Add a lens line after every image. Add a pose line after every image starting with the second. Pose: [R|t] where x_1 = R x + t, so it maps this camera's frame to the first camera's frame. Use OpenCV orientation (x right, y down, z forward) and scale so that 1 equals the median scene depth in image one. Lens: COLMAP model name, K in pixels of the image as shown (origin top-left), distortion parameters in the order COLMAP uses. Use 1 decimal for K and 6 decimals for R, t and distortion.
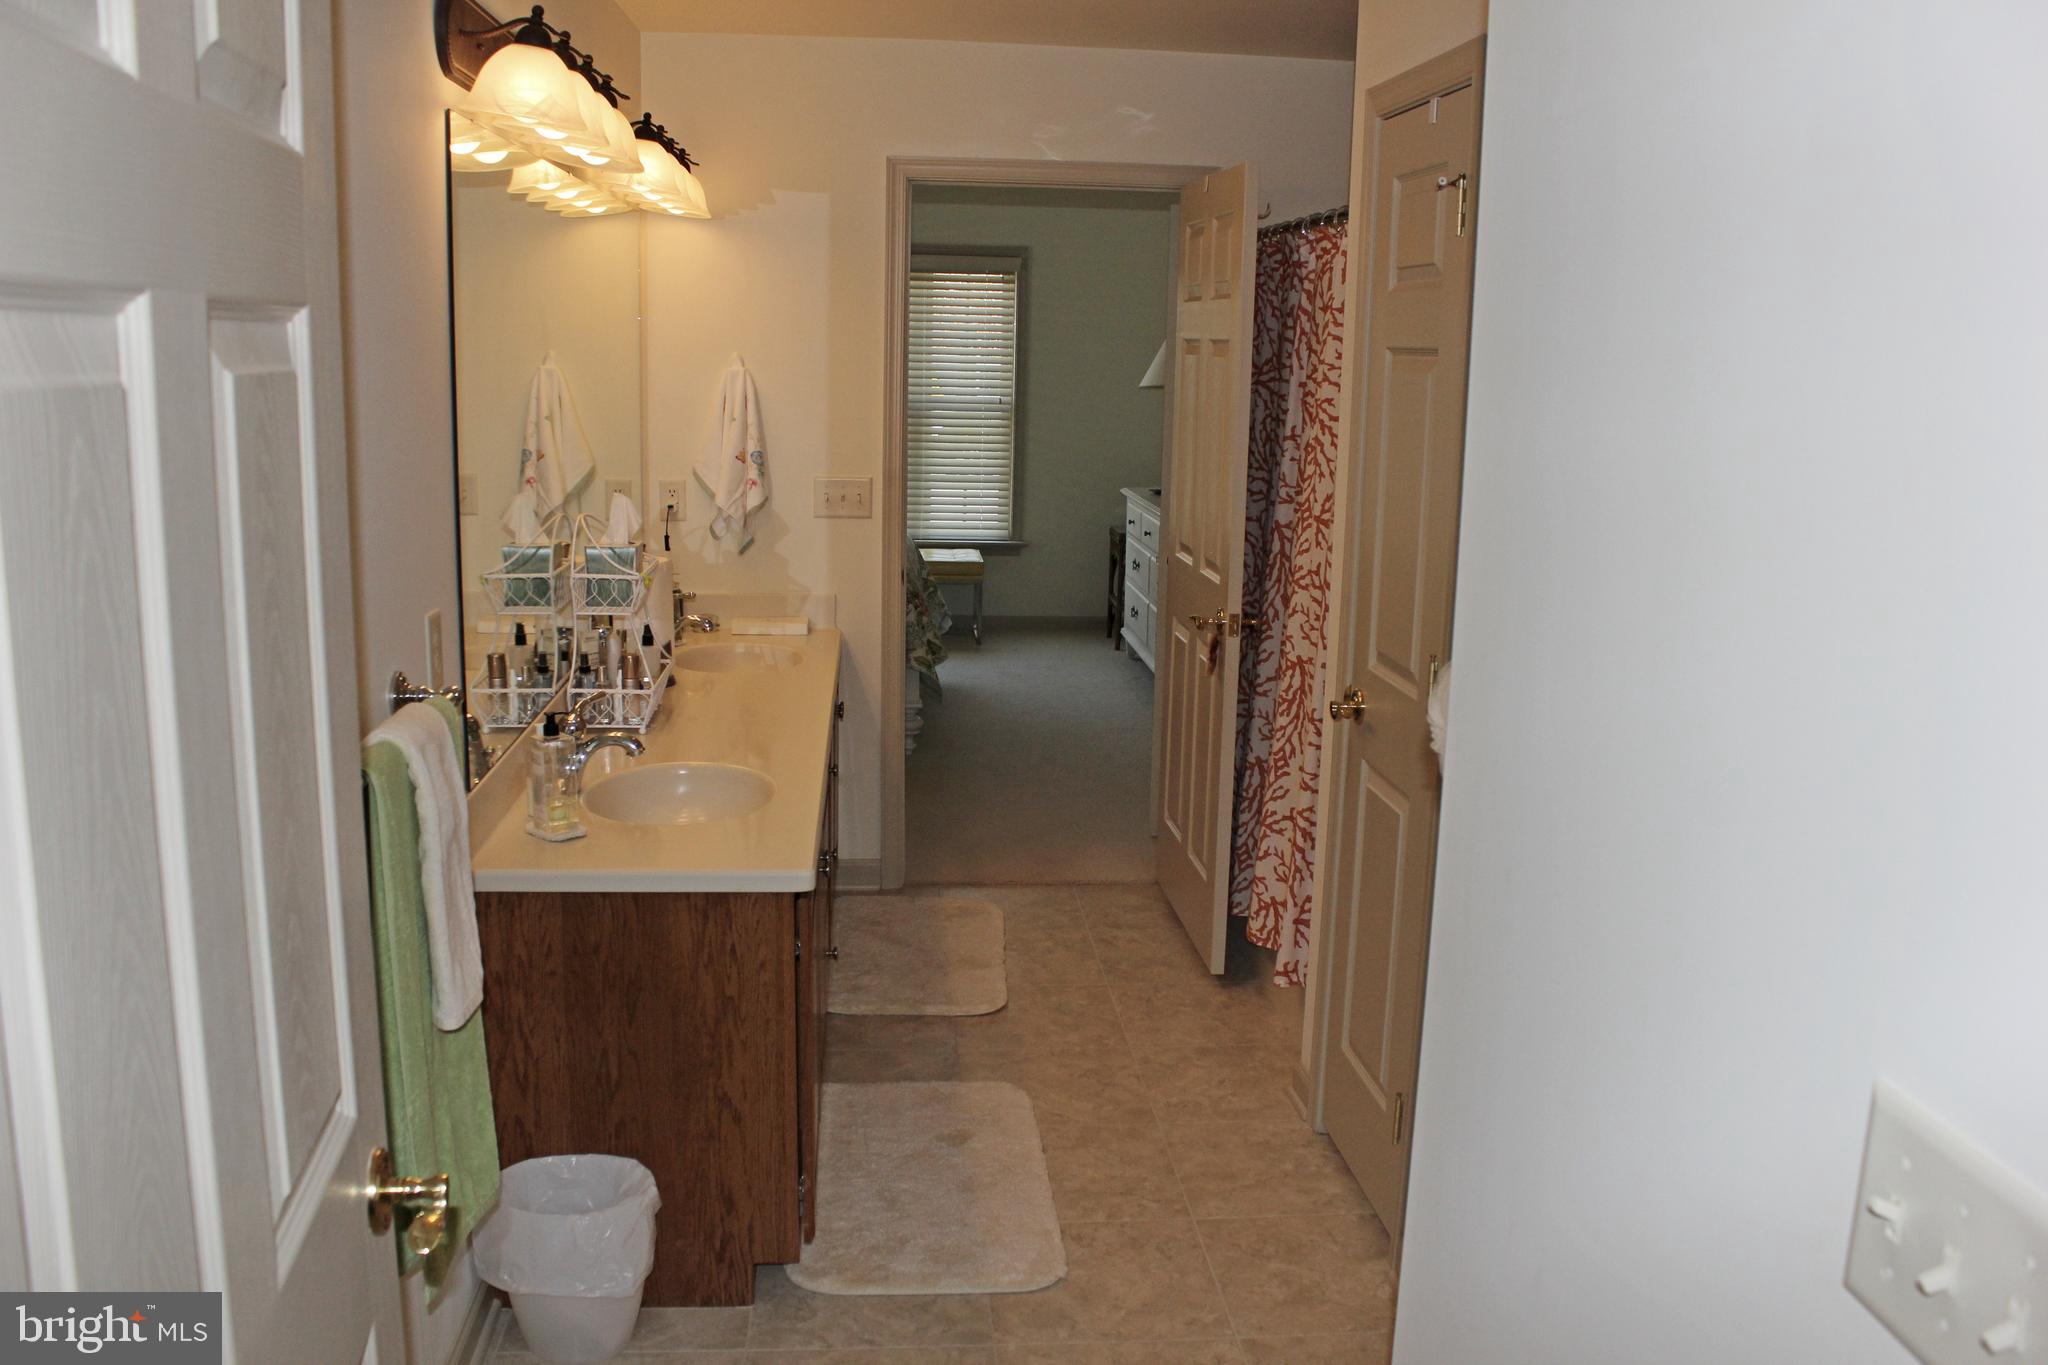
lens RADIAL K [[1743.2, 0, 1024.0], [0, 1743.2, 682.5], [0, 0, 1]] dist [-0.166841, 0.182520]
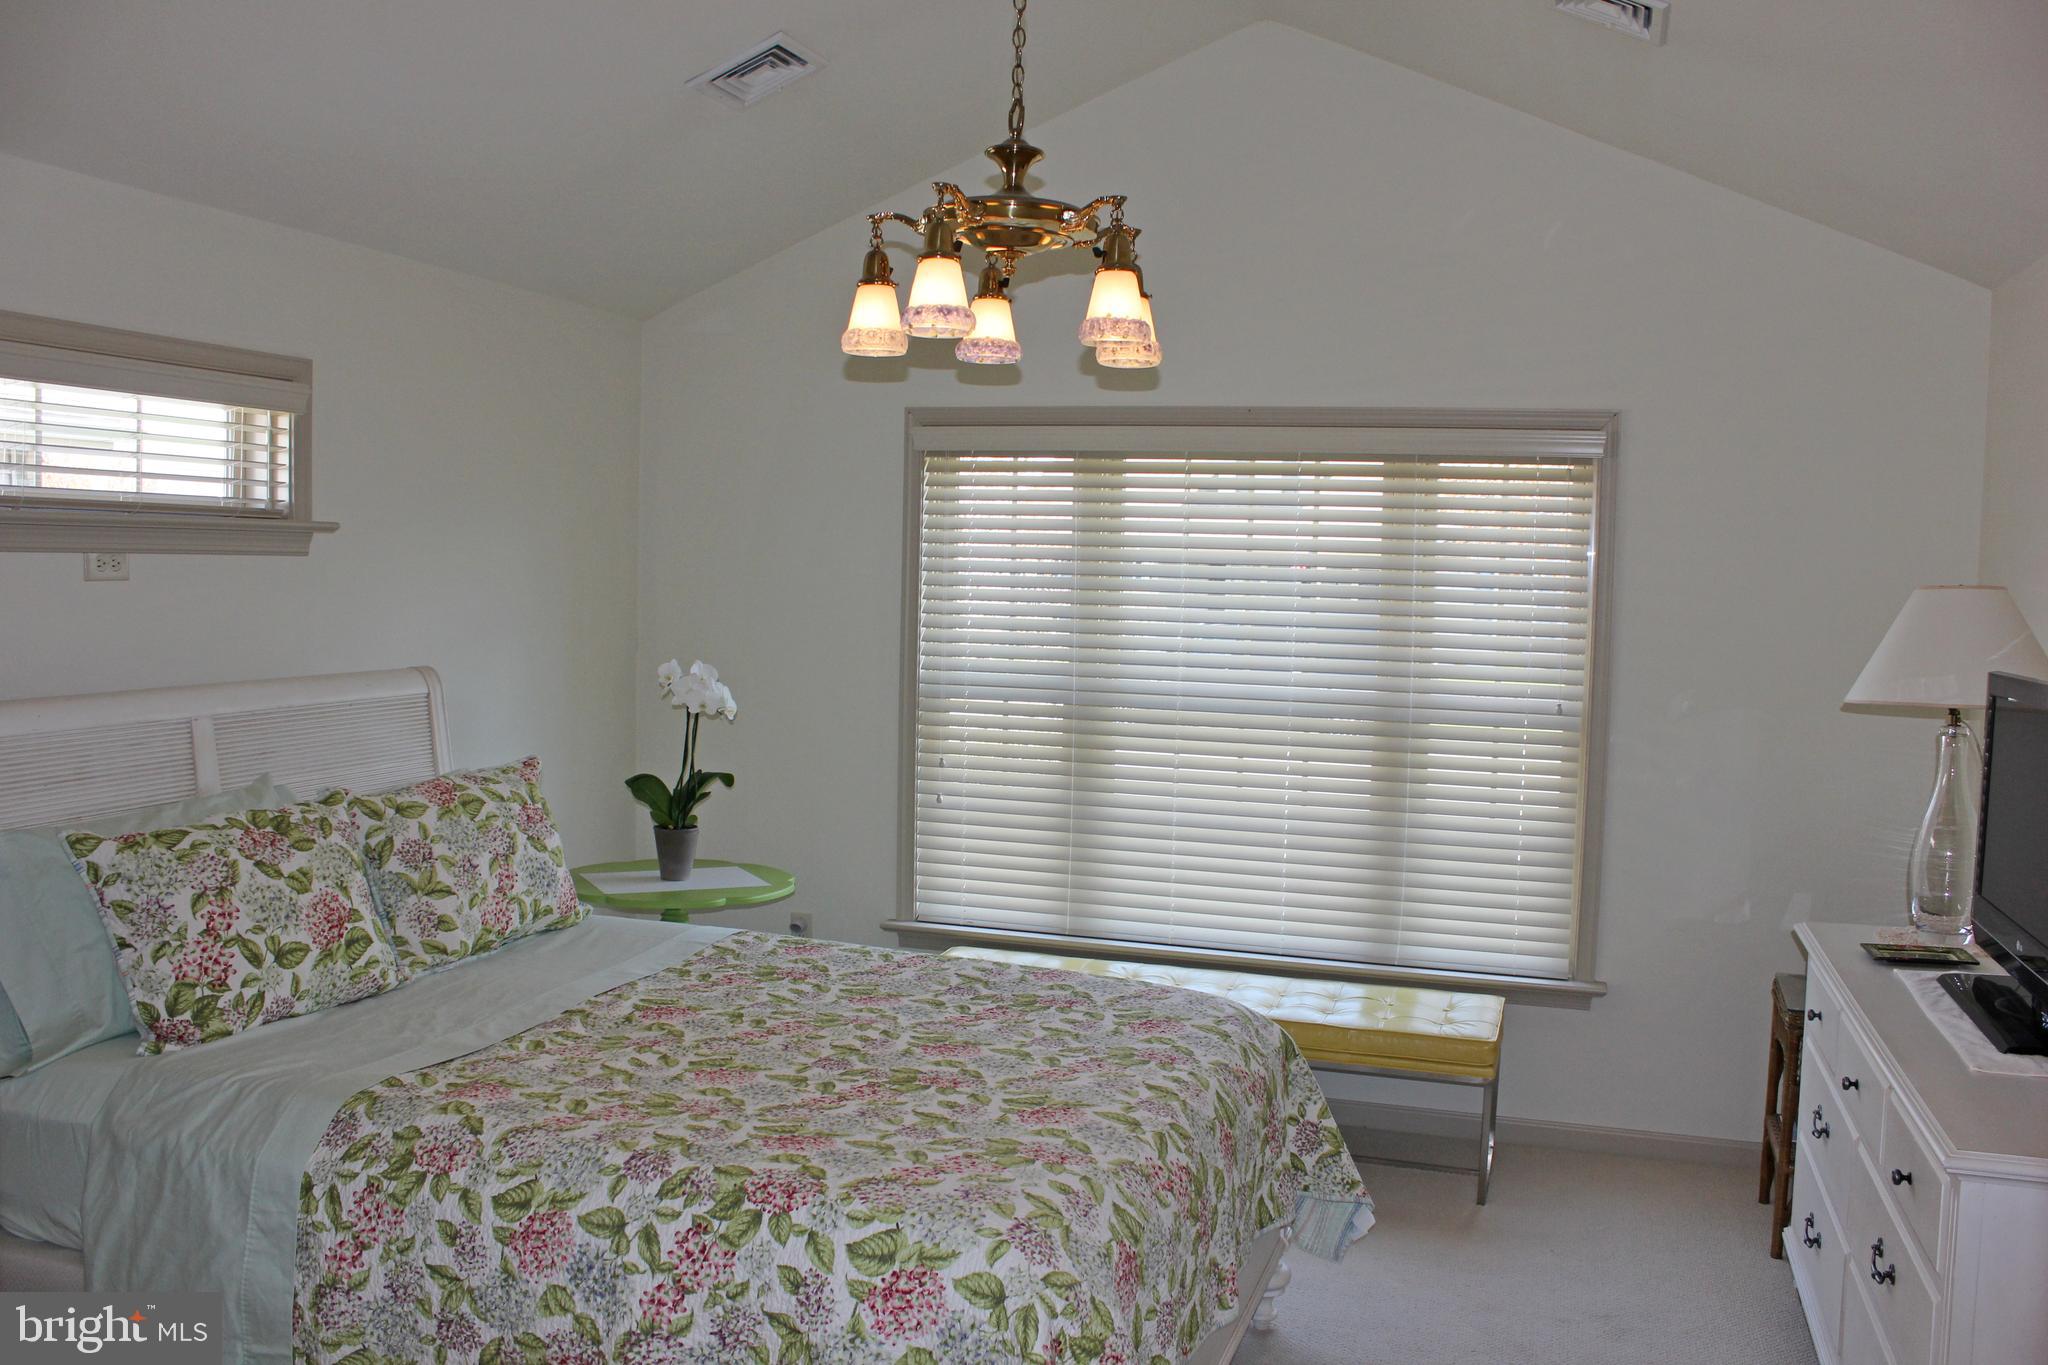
lens RADIAL K [[1743.2, 0, 1024.0], [0, 1743.2, 682.5], [0, 0, 1]] dist [-0.166841, 0.182520]
pose [[0.923268, 0.026771, -0.383223, 0.035034], [-0.076757, 0.990309, -0.115744, -0.099685], [0.376411, 0.136278, 0.916375, 0.477369]]
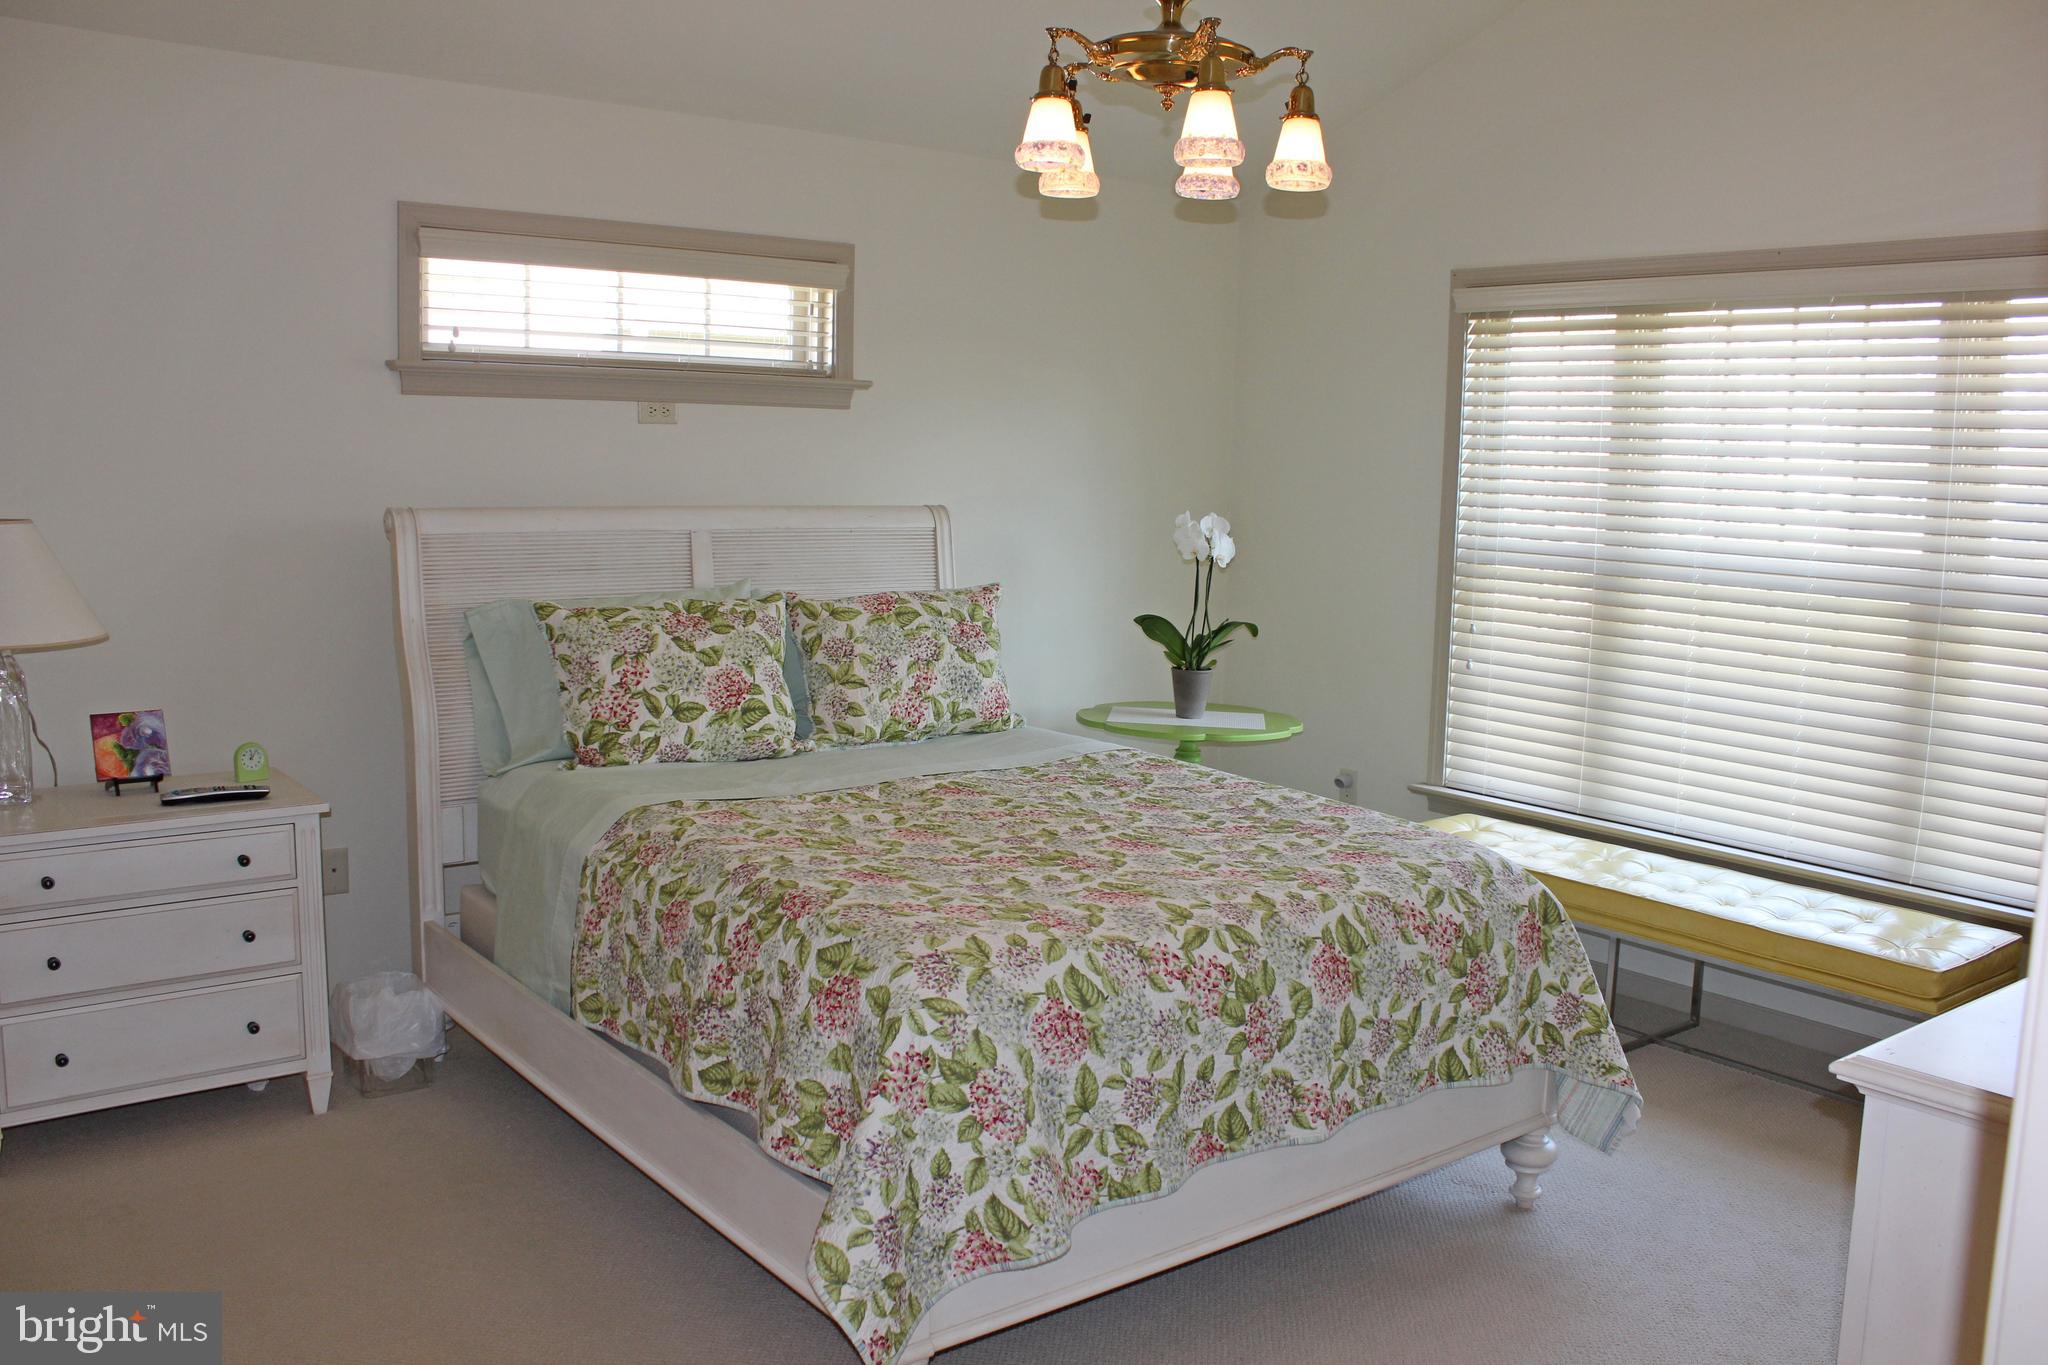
lens RADIAL K [[1743.2, 0, 1024.0], [0, 1743.2, 682.5], [0, 0, 1]] dist [-0.166841, 0.182520]
pose [[0.549016, 0.102057, -0.829557, 0.177284], [-0.174042, 0.984720, 0.005961, -0.098352], [0.817490, 0.141105, 0.558390, 0.563843]]
